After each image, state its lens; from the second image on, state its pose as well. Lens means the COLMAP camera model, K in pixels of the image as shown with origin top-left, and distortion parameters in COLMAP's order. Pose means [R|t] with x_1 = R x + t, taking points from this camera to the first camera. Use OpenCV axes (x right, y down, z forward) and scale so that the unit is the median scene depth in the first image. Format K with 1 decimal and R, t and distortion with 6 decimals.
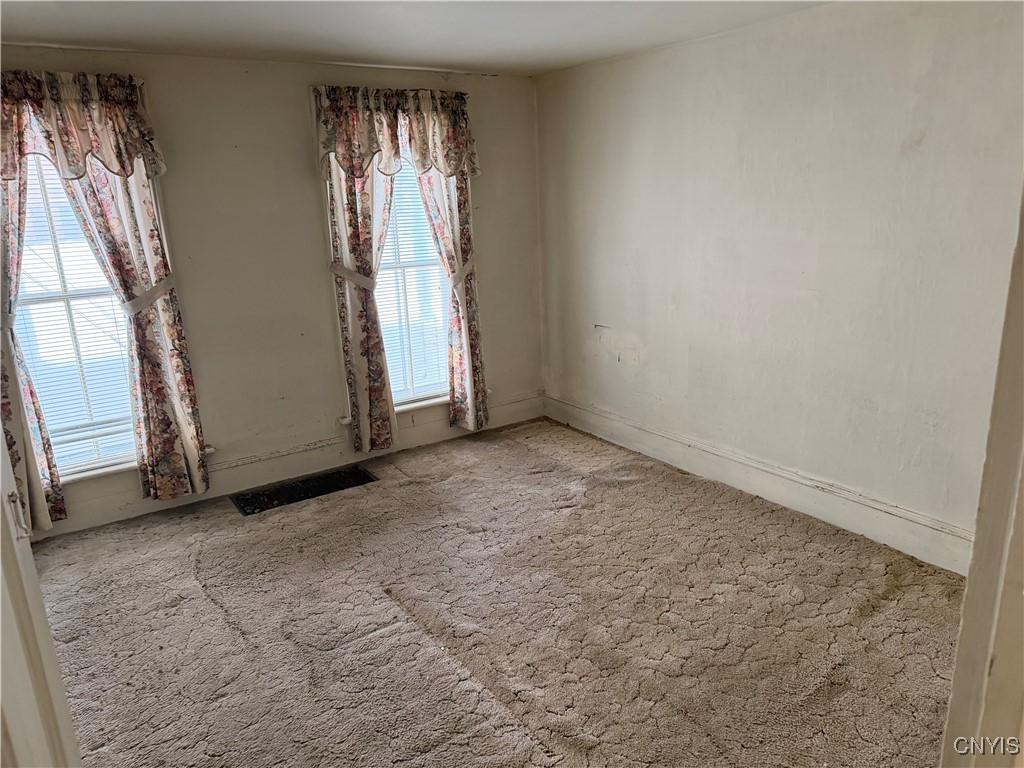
lens RADIAL K [[712.8, 0, 513.4], [0, 712.8, 385.7], [0, 0, 1]] dist [0.109849, -0.155022]
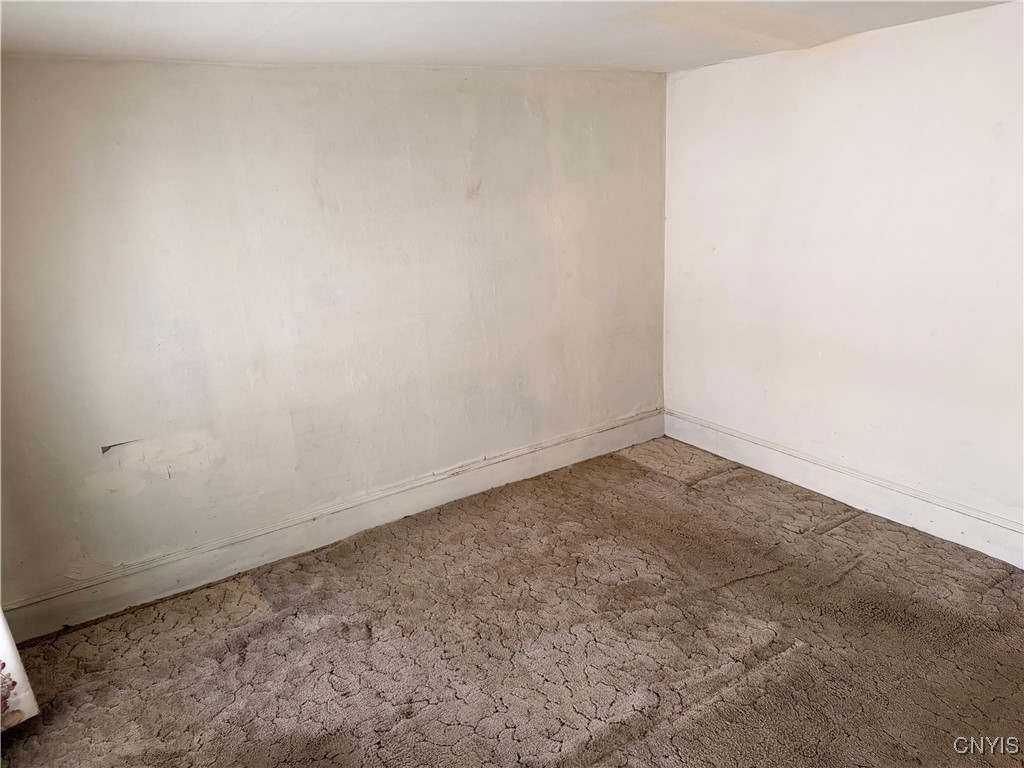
lens RADIAL K [[712.8, 0, 513.4], [0, 712.8, 385.7], [0, 0, 1]] dist [0.109849, -0.155022]
pose [[0.025195, -0.240218, 0.970392, -0.604983], [0.316511, 0.922680, 0.220189, -0.196793], [-0.948254, 0.301592, 0.099279, 0.668245]]
